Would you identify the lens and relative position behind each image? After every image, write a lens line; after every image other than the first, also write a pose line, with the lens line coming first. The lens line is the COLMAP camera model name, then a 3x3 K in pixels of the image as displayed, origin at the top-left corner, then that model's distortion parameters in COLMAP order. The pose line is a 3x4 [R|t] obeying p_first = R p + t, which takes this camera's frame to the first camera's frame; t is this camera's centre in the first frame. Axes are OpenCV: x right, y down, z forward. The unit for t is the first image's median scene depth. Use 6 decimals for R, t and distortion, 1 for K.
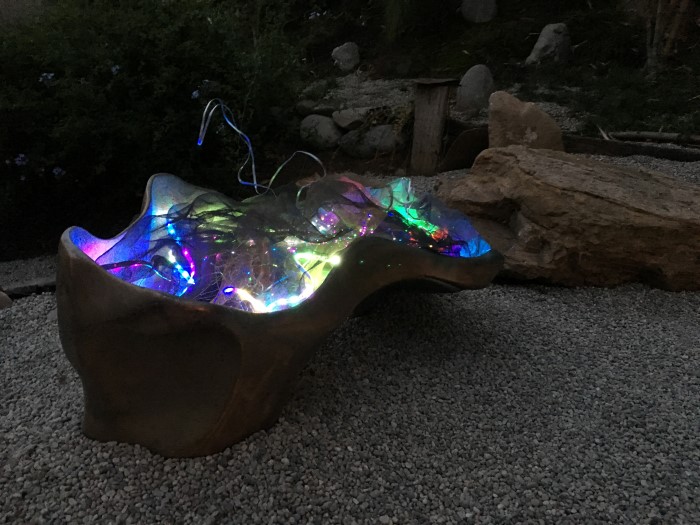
lens RADIAL K [[607.6, 0, 353.5], [0, 607.6, 263.6], [0, 0, 1]] dist [0.081525, -0.122800]
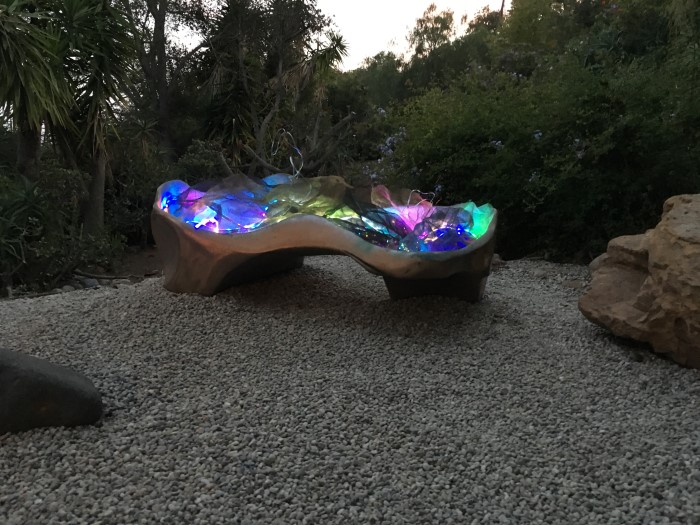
lens RADIAL K [[607.6, 0, 348.8], [0, 607.6, 260.4], [0, 0, 1]] dist [0.081525, -0.122800]
pose [[0.477991, 0.146075, -0.866133, 0.818078], [-0.268609, 0.963145, 0.014199, 0.012533], [0.836286, 0.225864, 0.499612, 0.221753]]
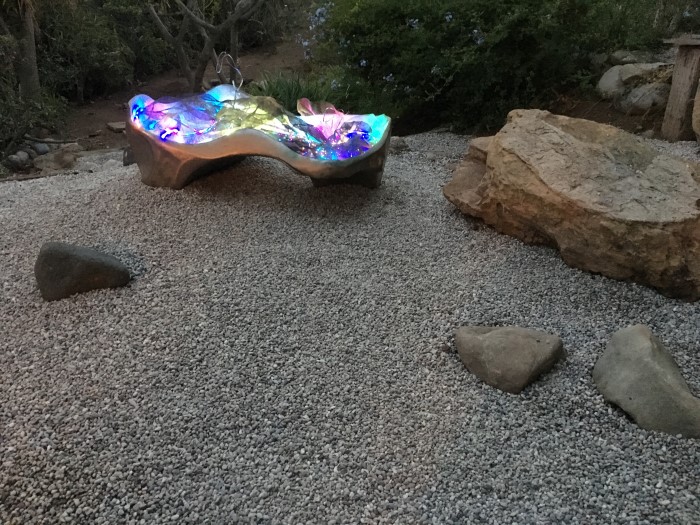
lens RADIAL K [[607.6, 0, 350.5], [0, 607.6, 262.8], [0, 0, 1]] dist [0.081525, -0.122800]
pose [[0.561308, 0.349449, -0.750213, 1.120394], [-0.261163, 0.934957, 0.240101, -0.118919], [0.785320, 0.061157, 0.616062, 0.030513]]
